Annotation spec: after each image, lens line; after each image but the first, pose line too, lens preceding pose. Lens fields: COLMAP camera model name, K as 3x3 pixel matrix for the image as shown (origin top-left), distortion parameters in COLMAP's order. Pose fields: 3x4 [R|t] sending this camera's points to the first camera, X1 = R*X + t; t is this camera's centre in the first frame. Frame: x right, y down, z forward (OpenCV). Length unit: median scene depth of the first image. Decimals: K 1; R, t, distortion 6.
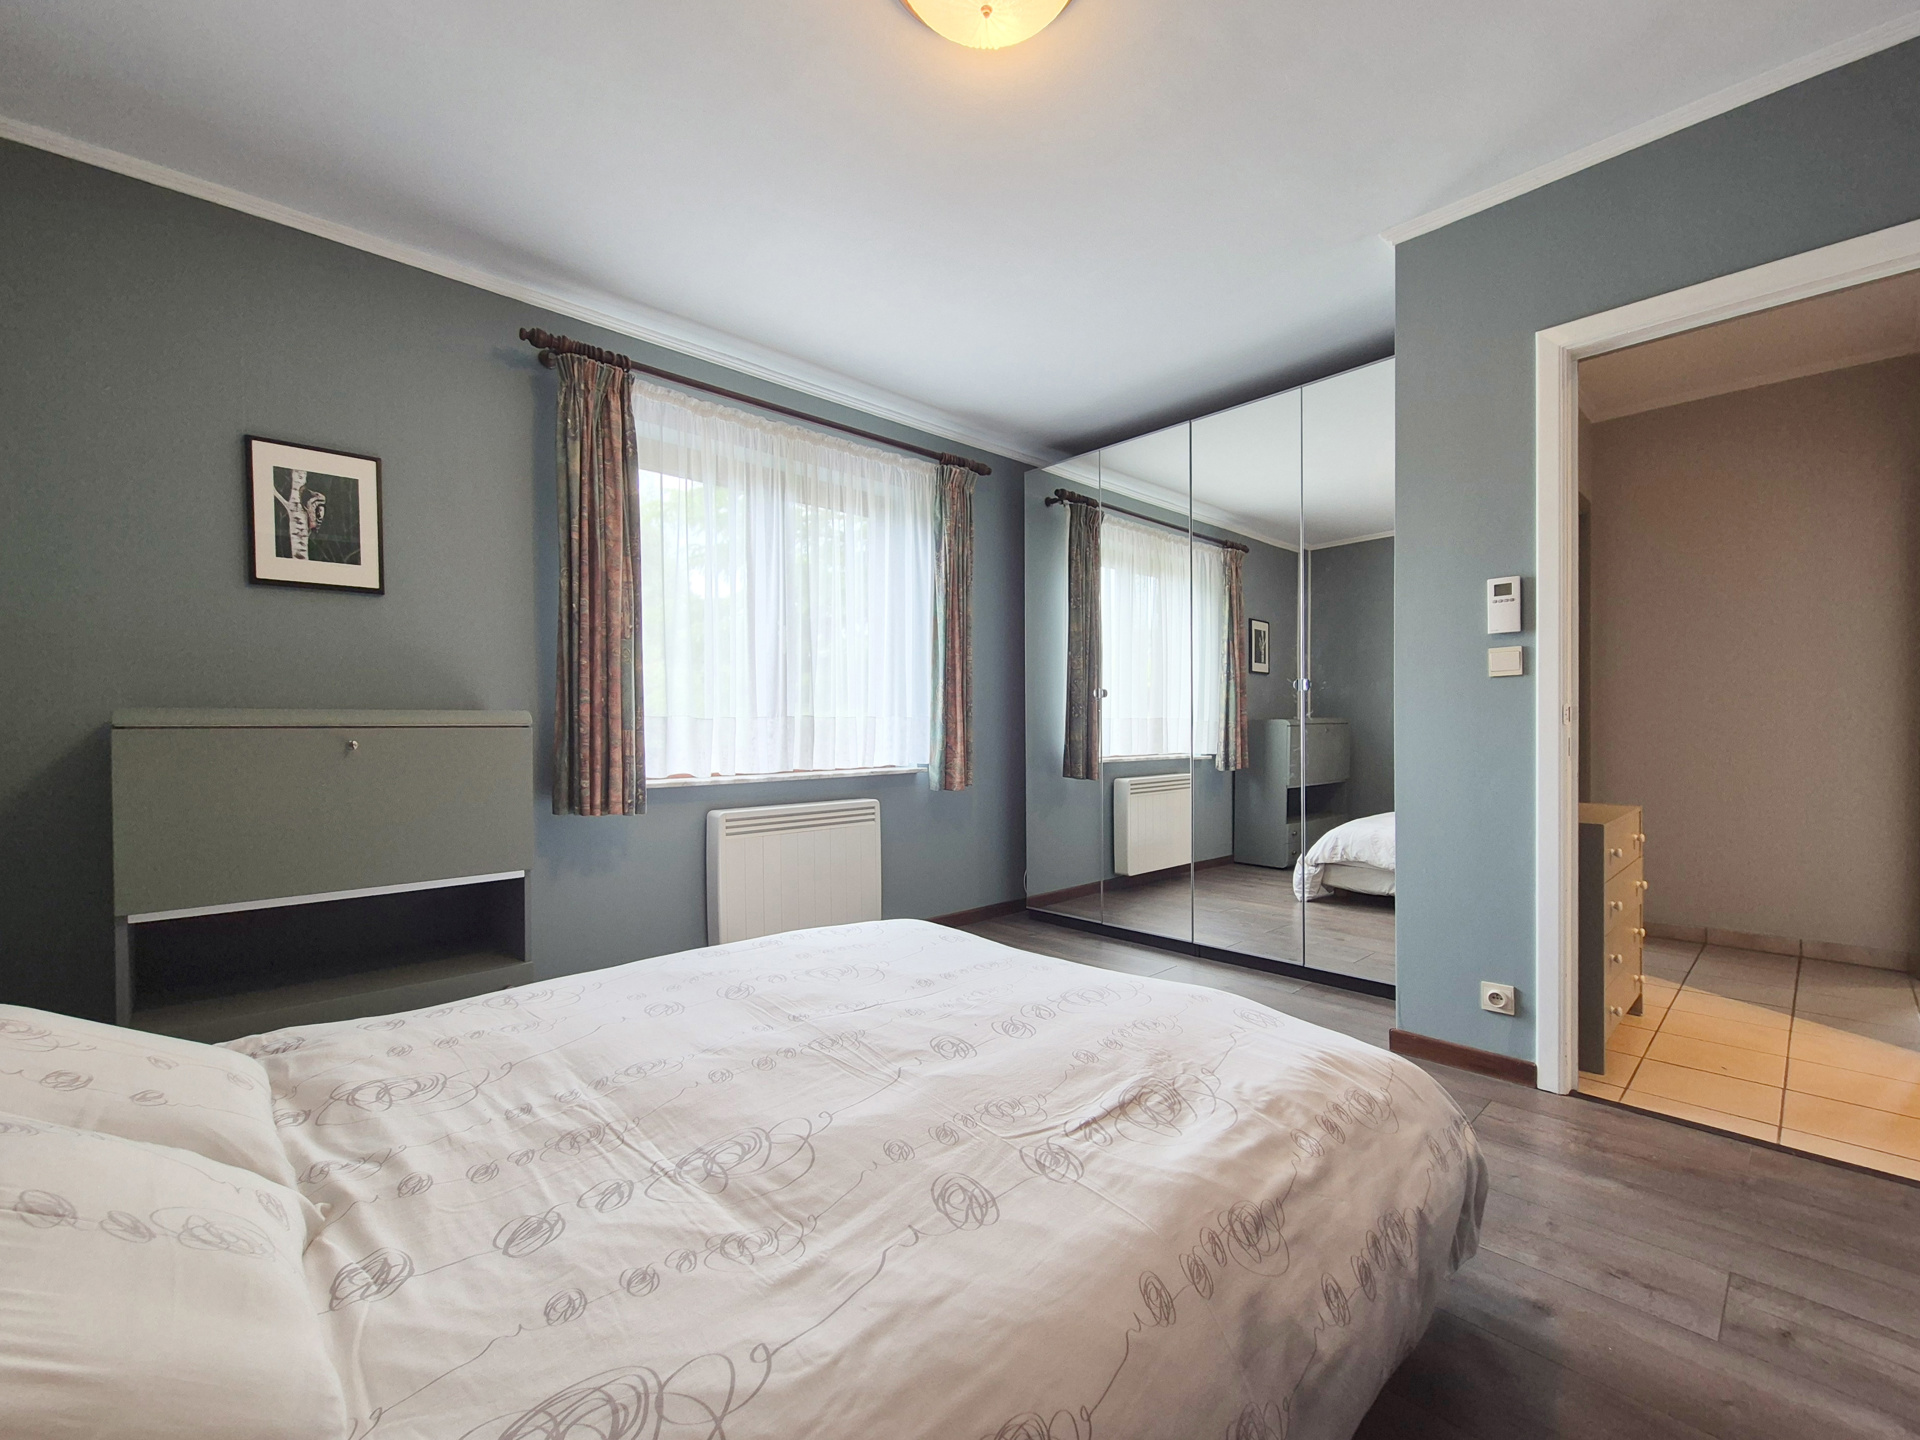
lens RADIAL K [[804.8, 0, 973.2], [0, 804.8, 731.5], [0, 0, 1]] dist [0.001347, 0.000622]
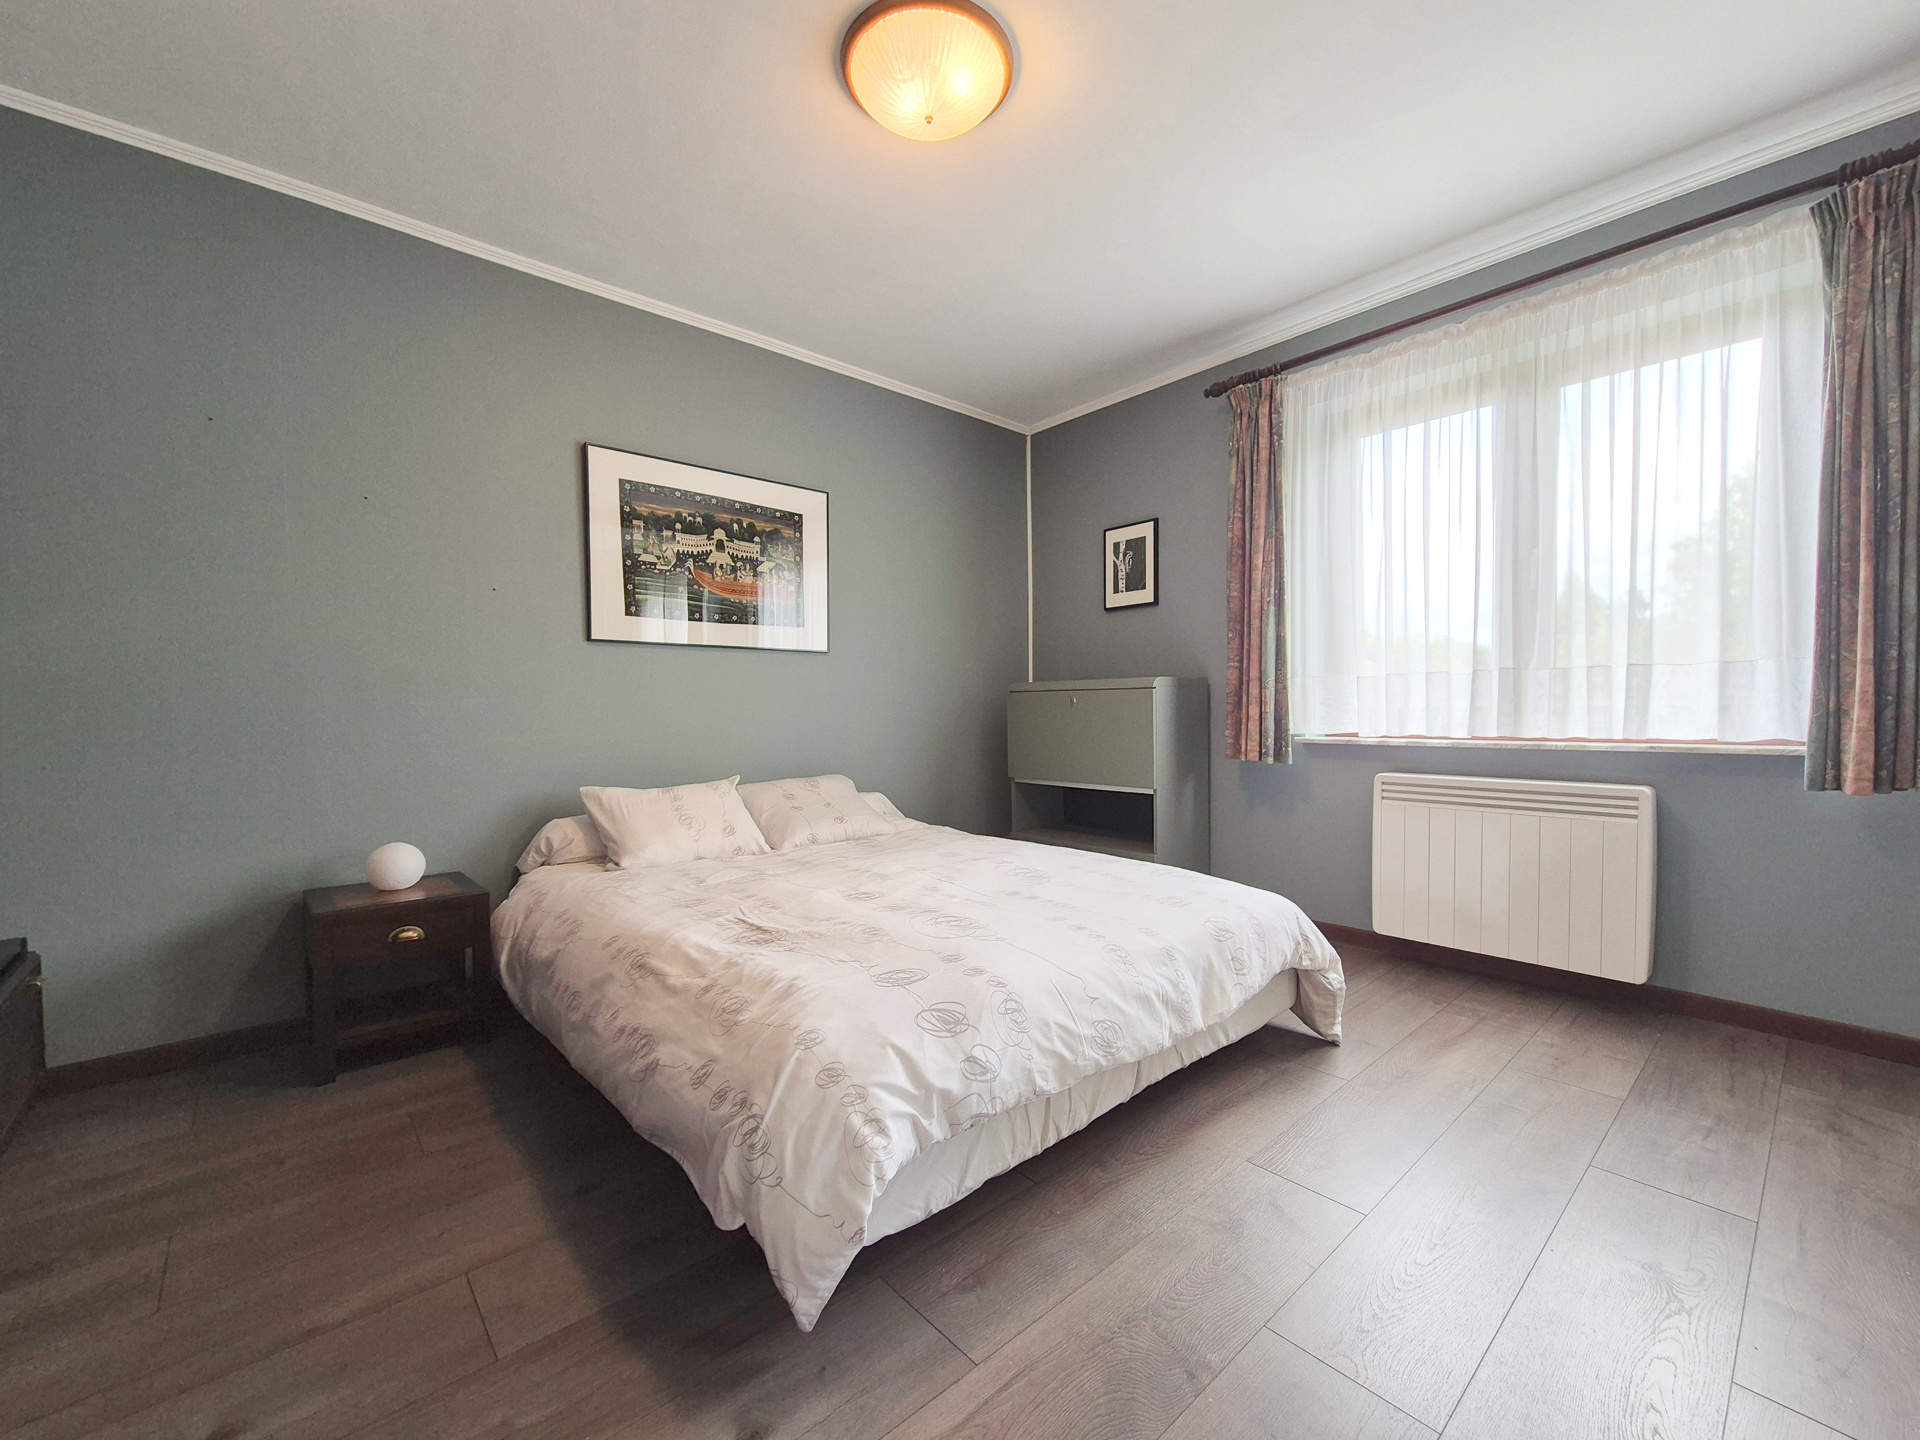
lens RADIAL K [[792.6, 0, 991.4], [0, 792.6, 706.4], [0, 0, 1]] dist [0.015520, 0.000026]
pose [[-0.007093, 0.007962, -0.999943, 0.874430], [0.005820, 0.999952, 0.007921, 0.013608], [0.999958, -0.005763, -0.007139, 0.746165]]
